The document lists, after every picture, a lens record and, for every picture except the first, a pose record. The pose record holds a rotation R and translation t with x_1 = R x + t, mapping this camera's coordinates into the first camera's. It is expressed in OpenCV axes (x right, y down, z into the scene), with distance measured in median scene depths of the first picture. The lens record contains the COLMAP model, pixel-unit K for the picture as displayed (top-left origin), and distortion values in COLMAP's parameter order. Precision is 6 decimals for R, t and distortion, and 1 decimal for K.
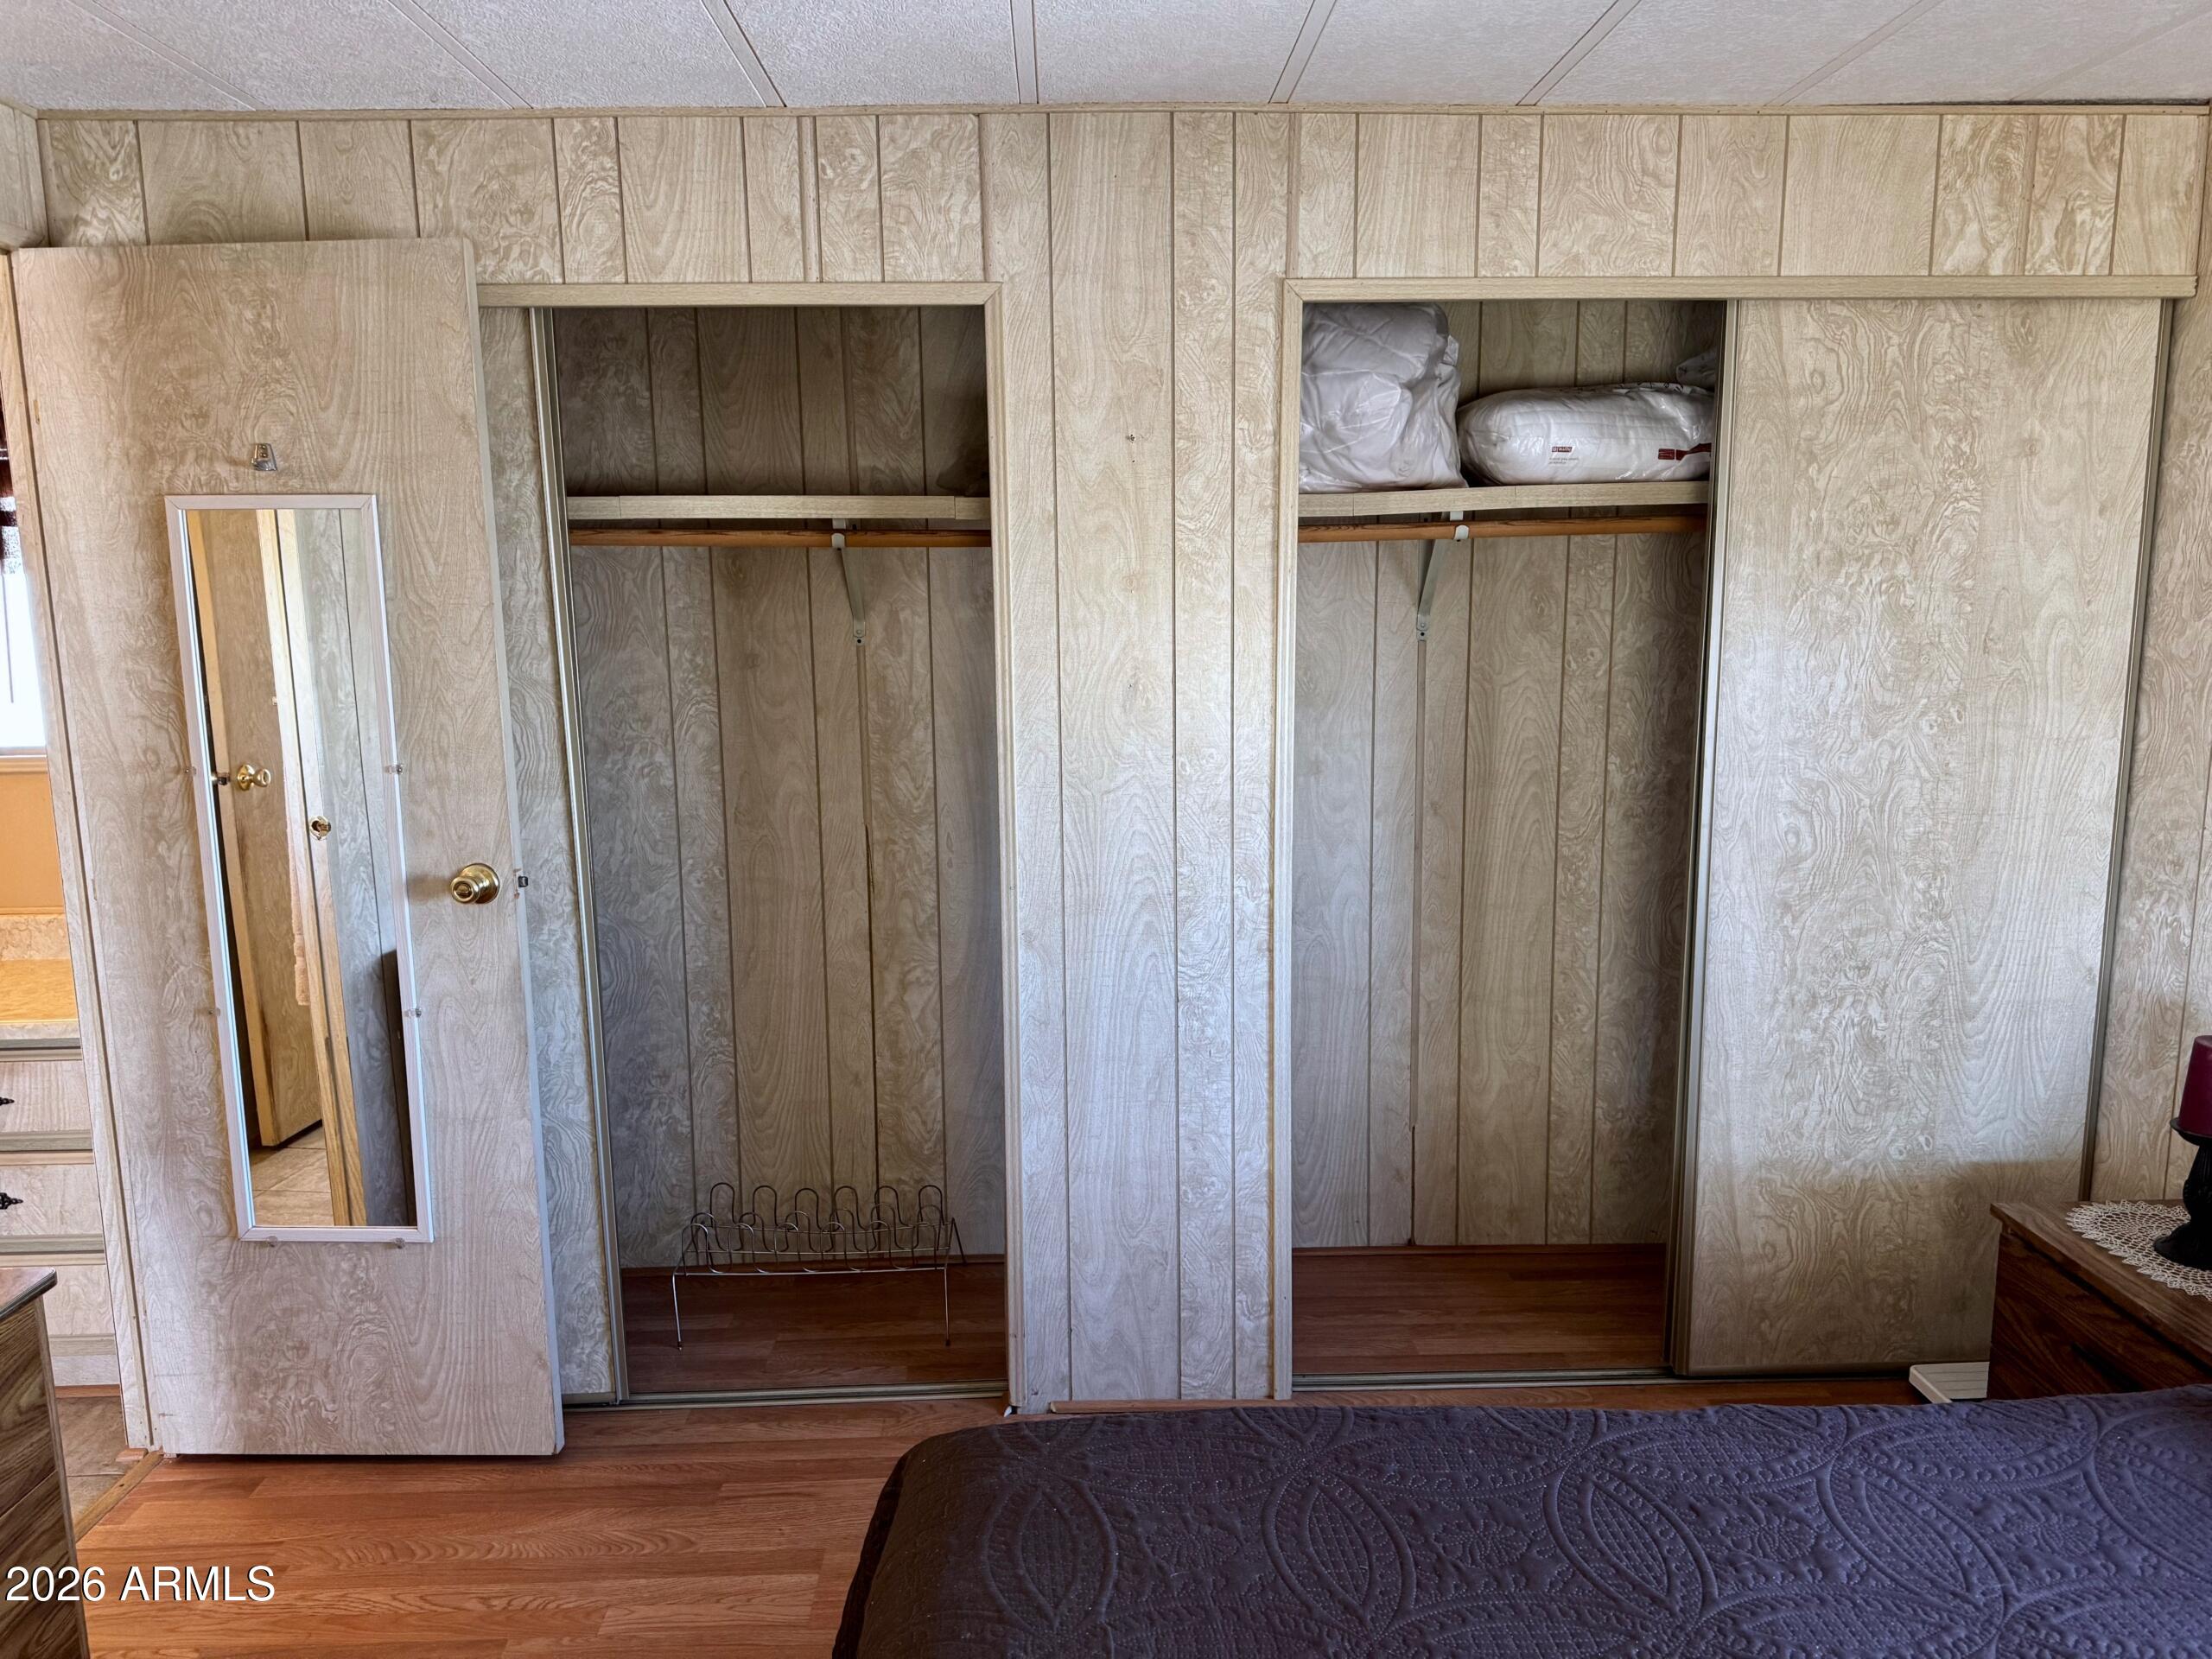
lens RADIAL K [[1551.2, 0, 1103.8], [0, 1551.2, 833.2], [0, 0, 1]] dist [0.004184, -0.016773]
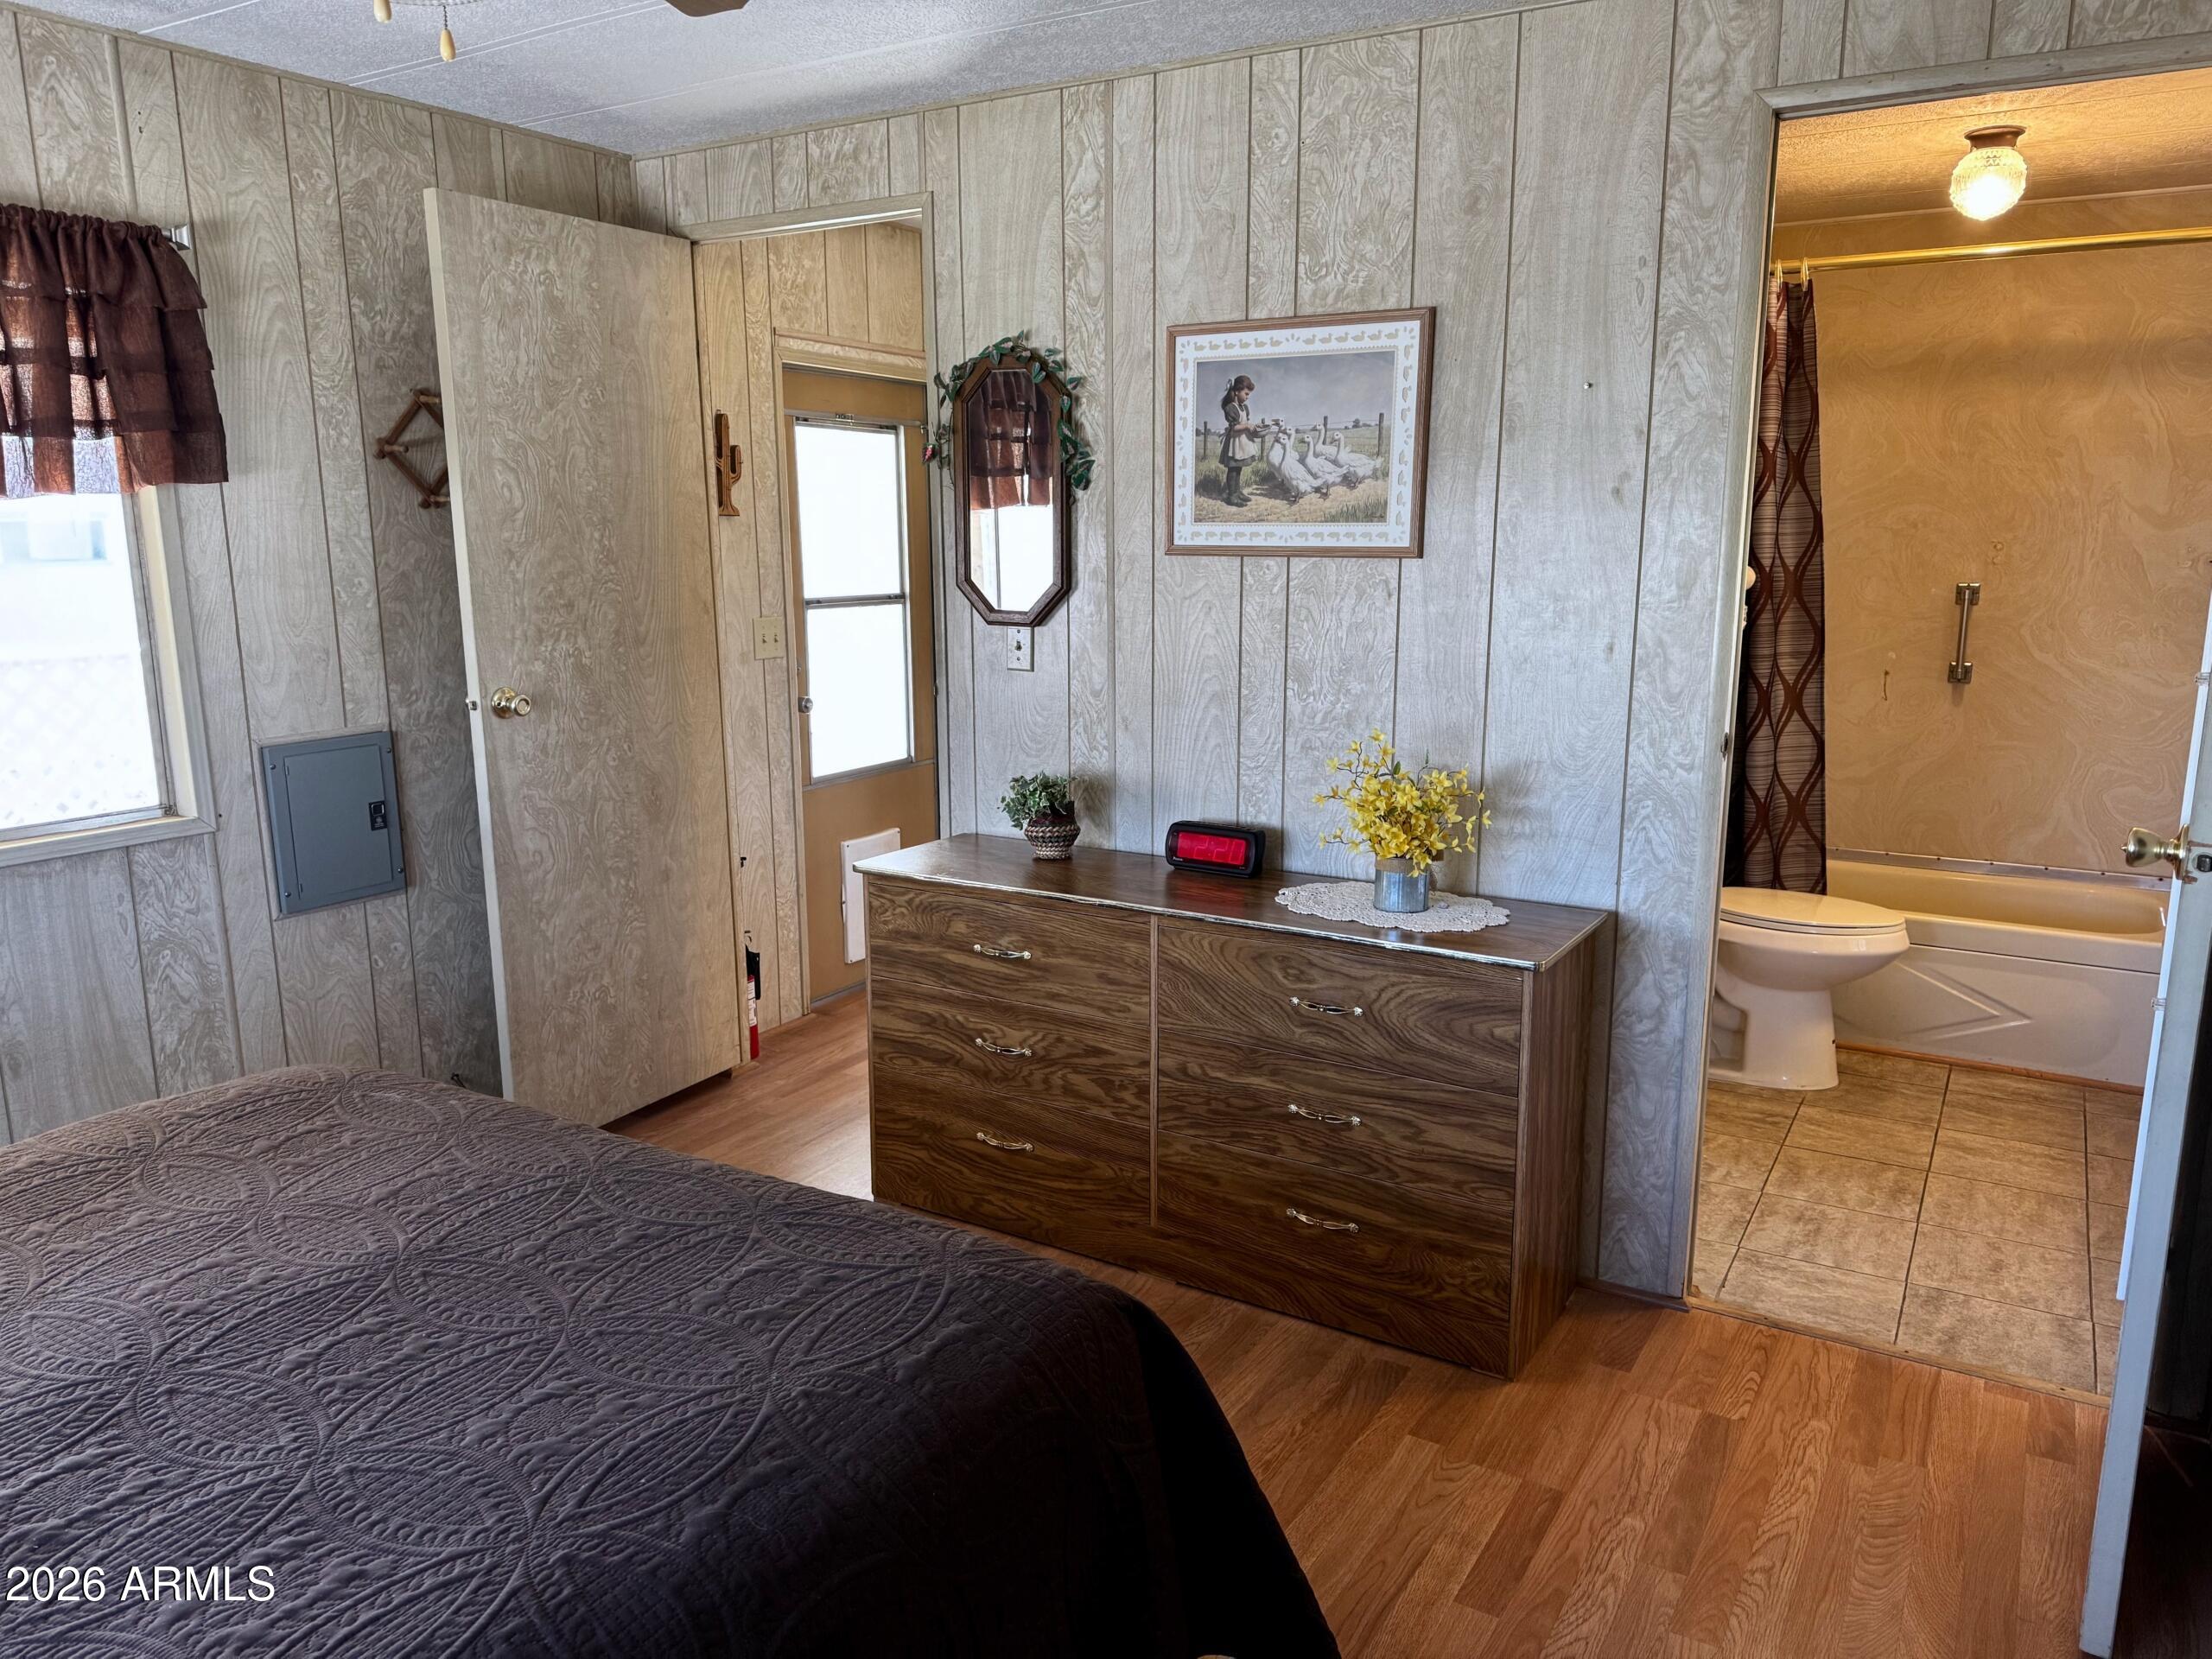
lens RADIAL K [[1551.2, 0, 1109.2], [0, 1551.2, 833.4], [0, 0, 1]] dist [0.004184, -0.016773]
pose [[0.545850, -0.177027, 0.818969, -0.324749], [0.153286, 0.982028, 0.110107, 0.199857], [-0.823742, 0.065435, 0.563176, -0.032630]]
